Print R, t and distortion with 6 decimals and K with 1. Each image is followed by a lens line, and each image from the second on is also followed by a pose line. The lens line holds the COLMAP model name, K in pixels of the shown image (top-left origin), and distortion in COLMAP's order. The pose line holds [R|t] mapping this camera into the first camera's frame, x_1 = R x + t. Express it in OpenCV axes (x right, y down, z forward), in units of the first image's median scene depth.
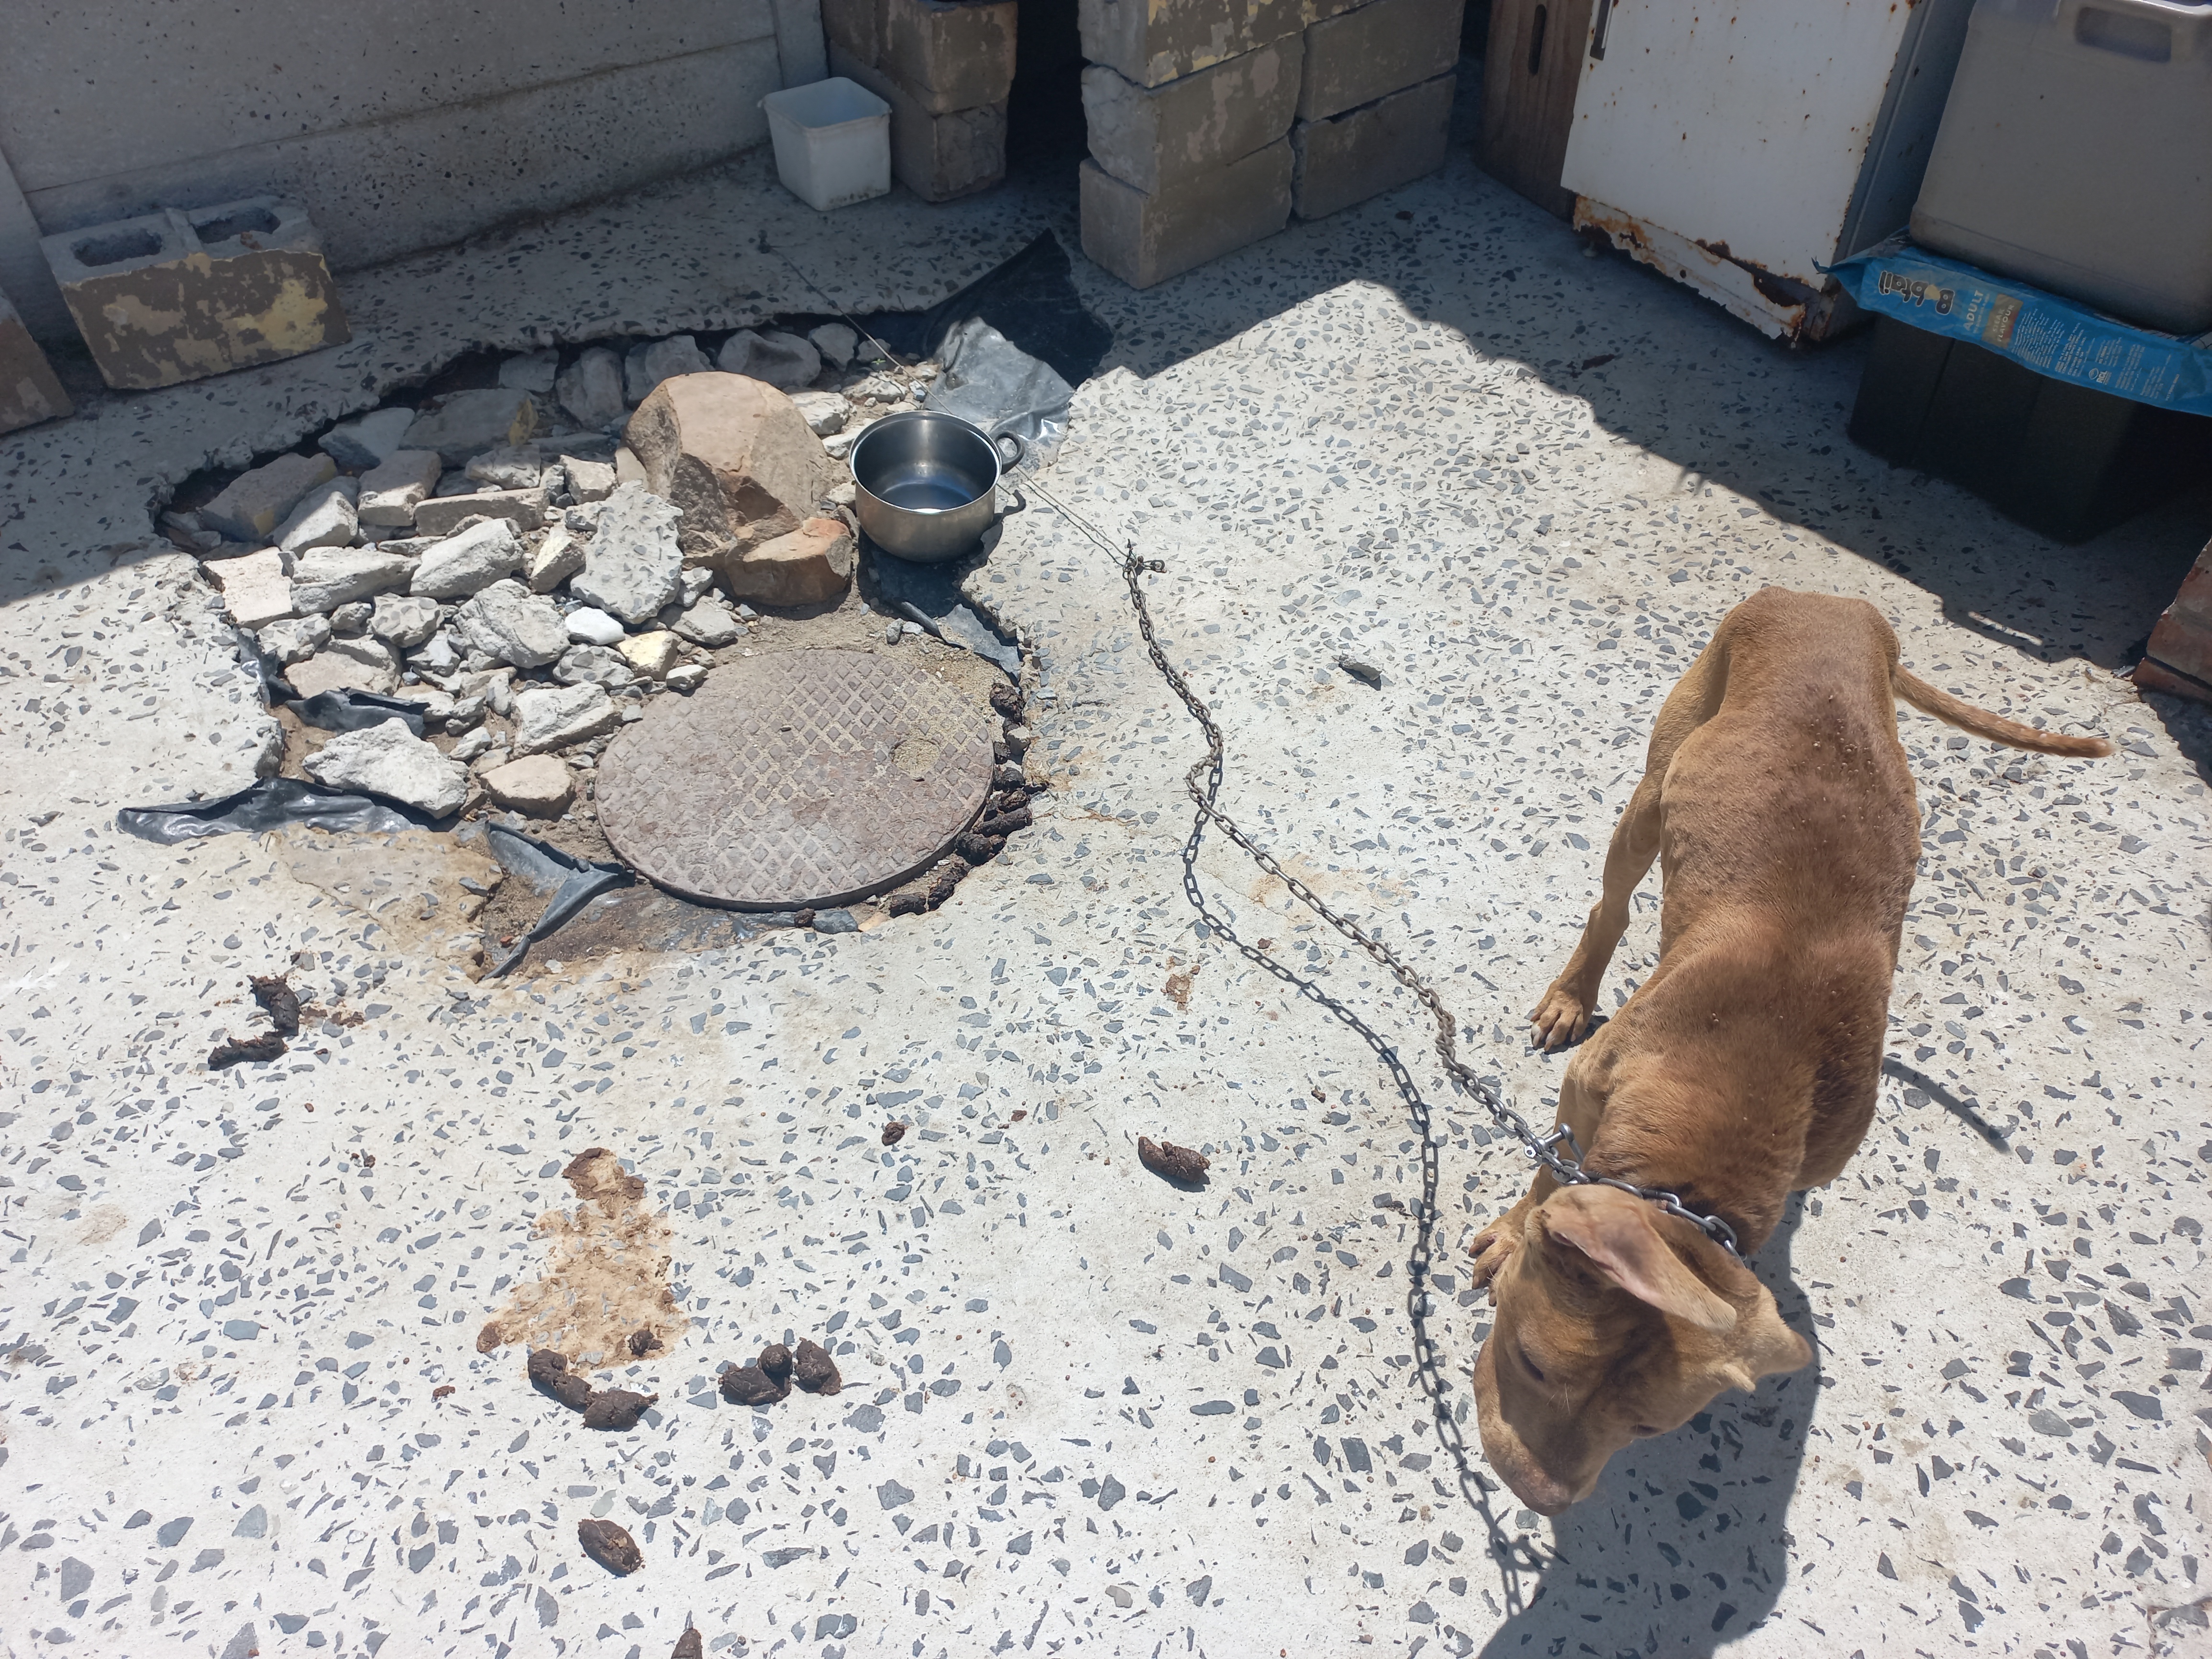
lens RADIAL K [[1602.2, 0, 1112.7], [0, 1602.2, 828.5], [0, 0, 1]] dist [0.100006, -0.145954]
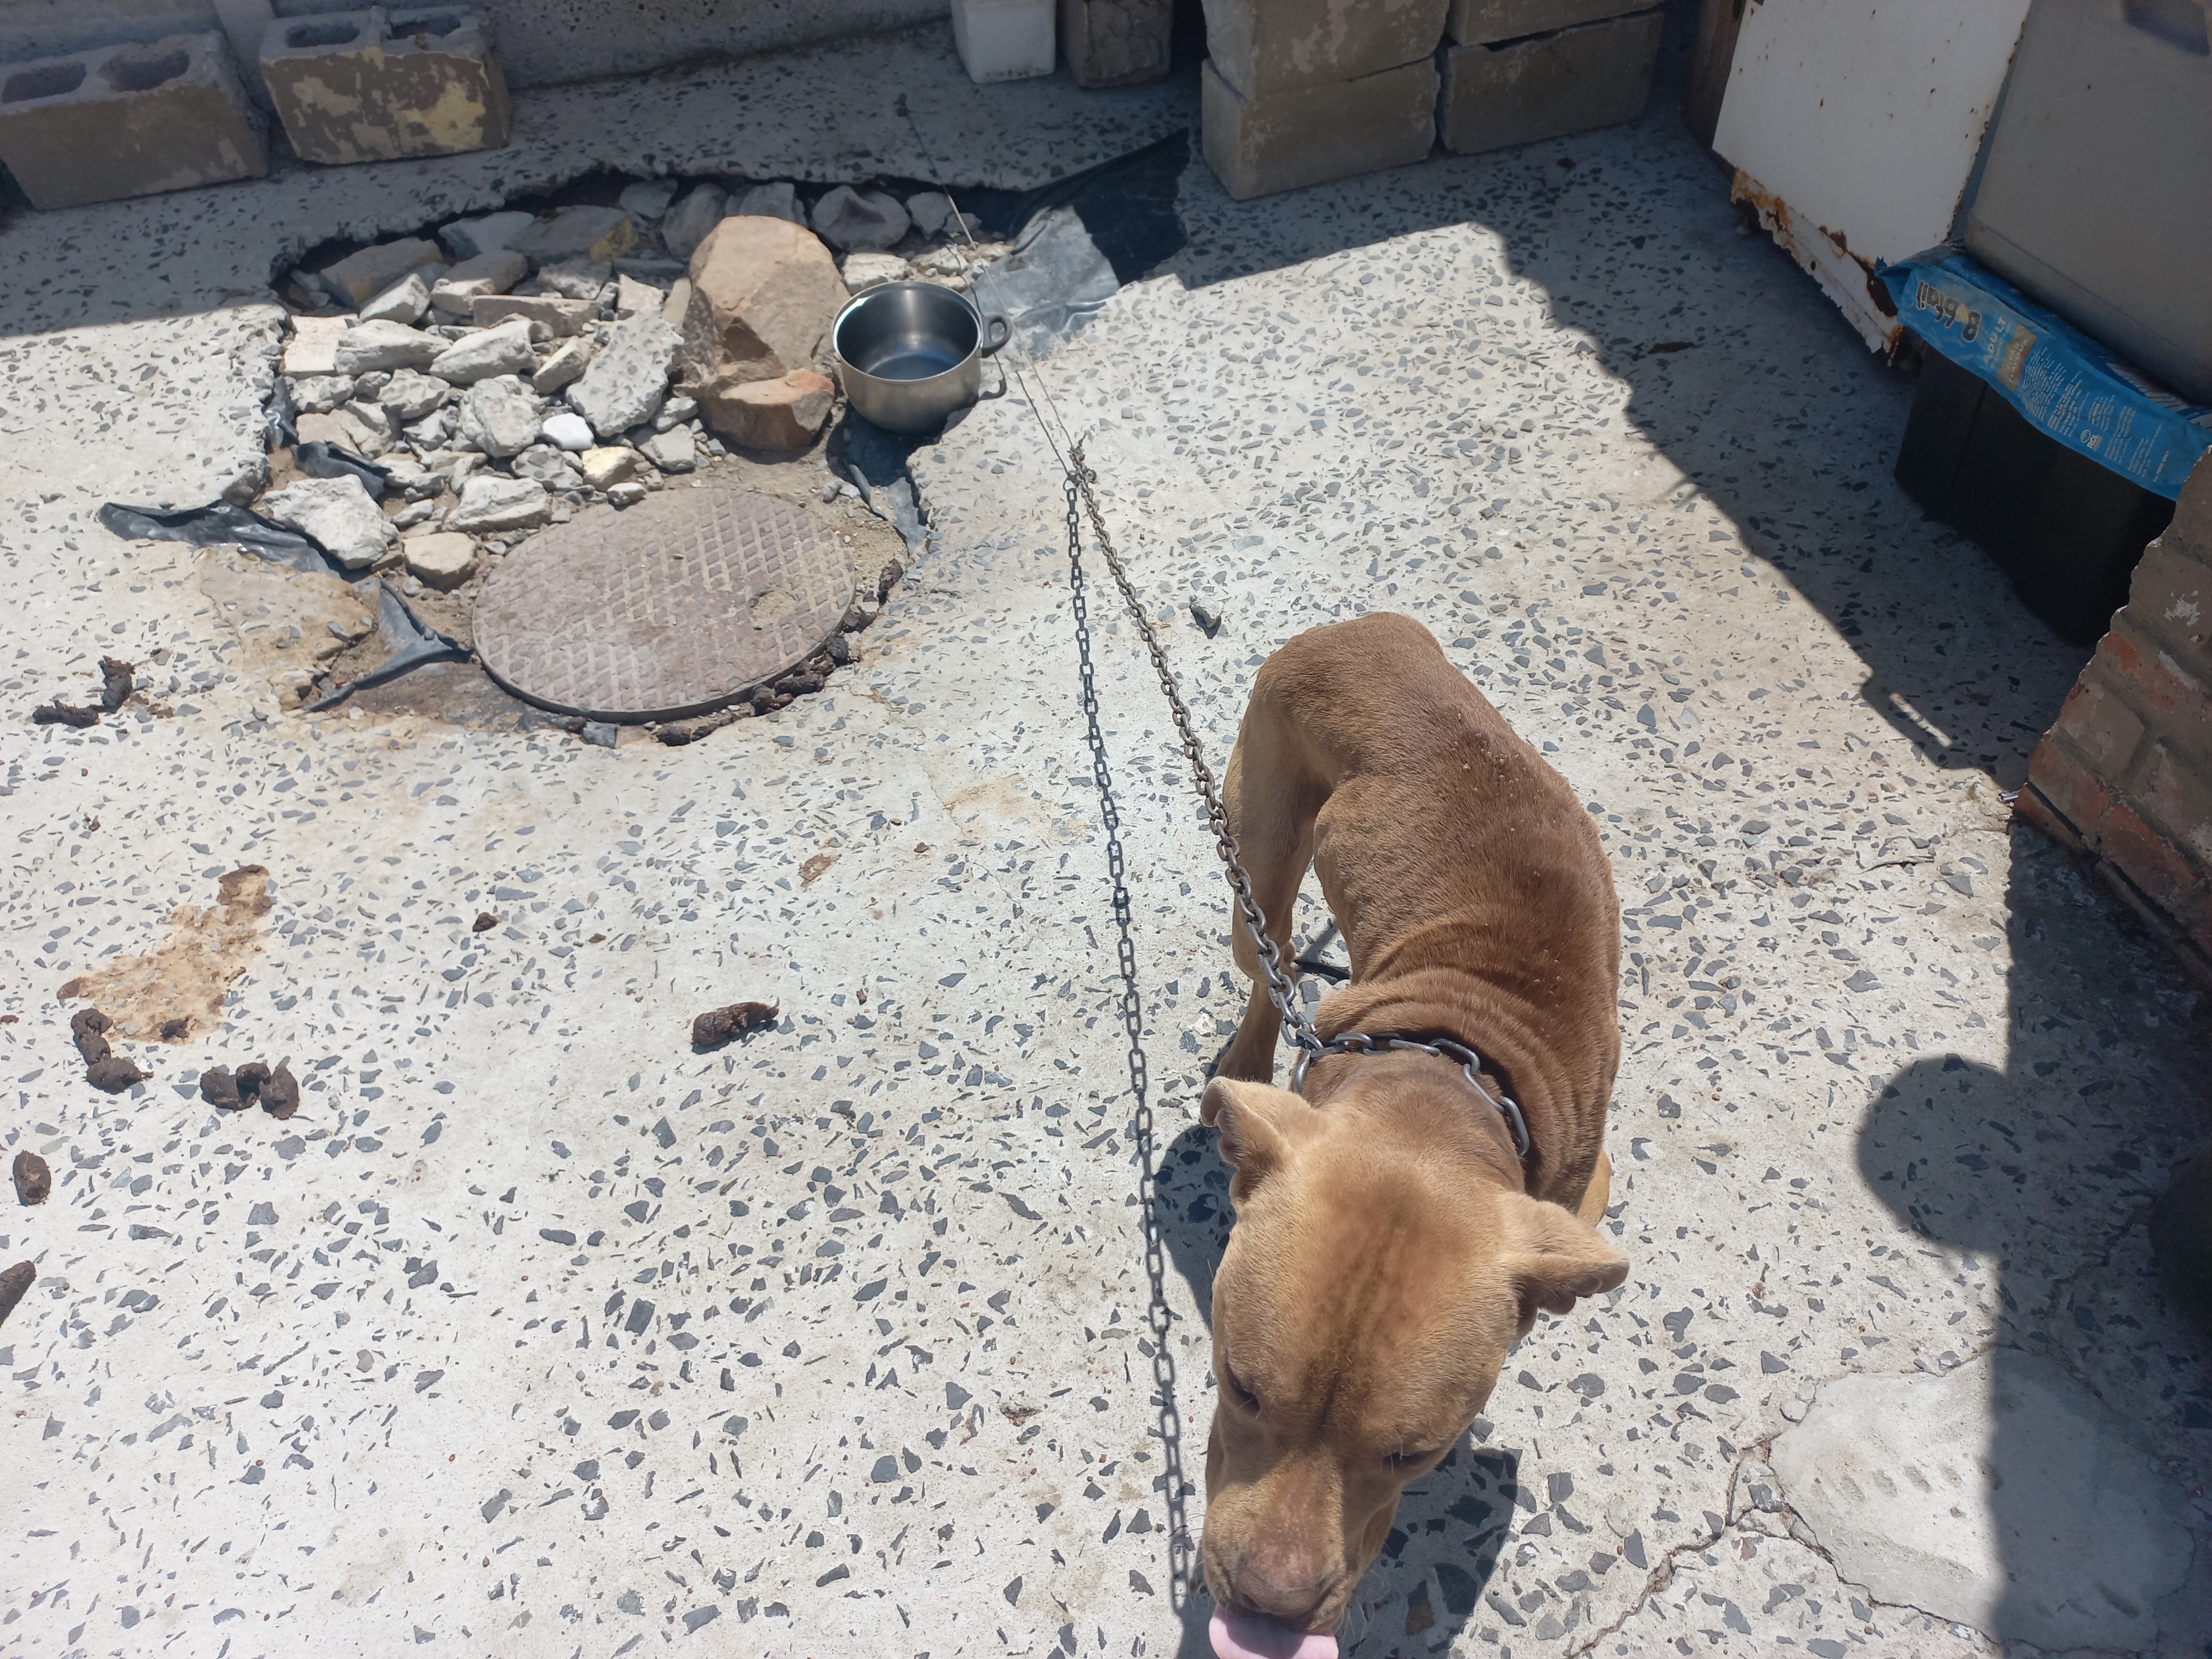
lens RADIAL K [[1615.9, 0, 1104.5], [0, 1615.9, 821.6], [0, 0, 1]] dist [0.094152, -0.142105]
pose [[0.931057, 0.240150, -0.274701, 0.379903], [-0.230213, 0.970736, 0.068367, -0.030681], [0.283080, -0.000414, 0.959096, 0.062815]]
